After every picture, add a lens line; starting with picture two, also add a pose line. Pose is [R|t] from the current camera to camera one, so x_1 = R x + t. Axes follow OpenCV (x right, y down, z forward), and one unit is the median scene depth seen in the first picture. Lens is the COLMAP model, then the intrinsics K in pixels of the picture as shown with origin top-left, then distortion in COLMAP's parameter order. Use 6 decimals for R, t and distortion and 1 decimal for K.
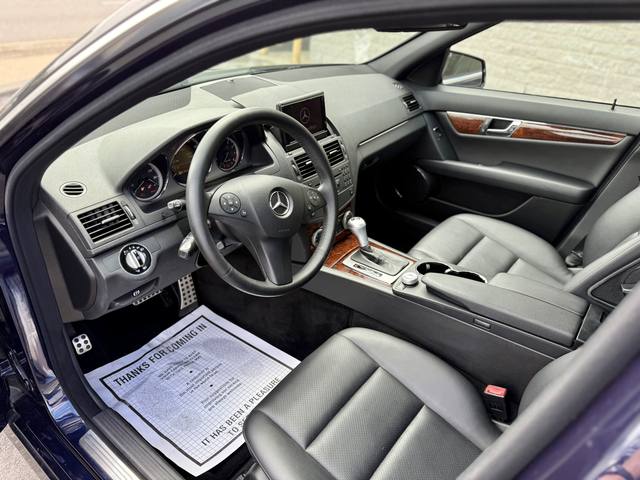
lens RADIAL K [[441.9, 0, 320.0], [0, 441.9, 240.0], [0, 0, 1]] dist [0.039194, -0.052218]
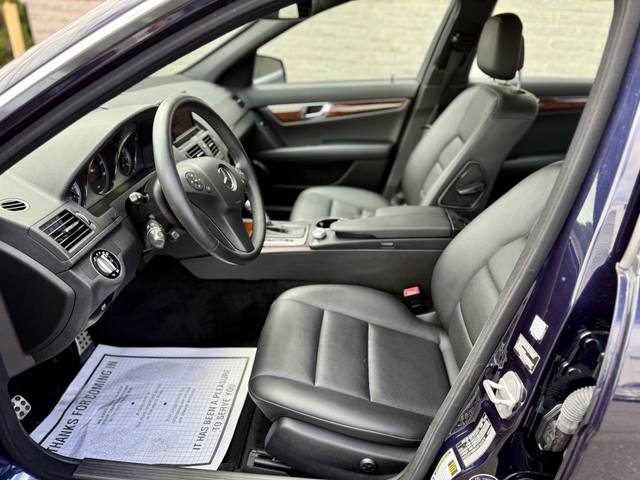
lens RADIAL K [[441.9, 0, 320.0], [0, 441.9, 240.0], [0, 0, 1]] dist [0.039194, -0.052218]
pose [[0.839833, -0.273235, 0.469066, -0.300713], [0.299023, 0.954029, 0.020349, 0.071578], [-0.453062, 0.123172, 0.882929, -0.023117]]
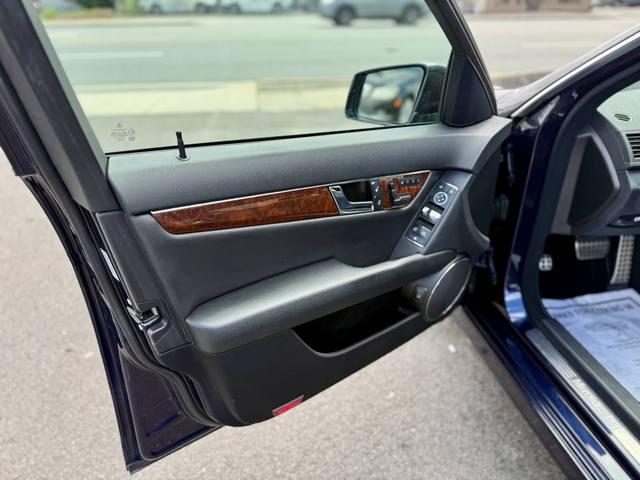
lens RADIAL K [[441.9, 0, 320.0], [0, 441.9, 240.0], [0, 0, 1]] dist [0.039194, -0.052218]
pose [[0.710027, 0.258341, -0.655074, -0.163293], [-0.310271, 0.949876, 0.038303, 0.261064], [0.632134, 0.176055, 0.754593, -0.236941]]
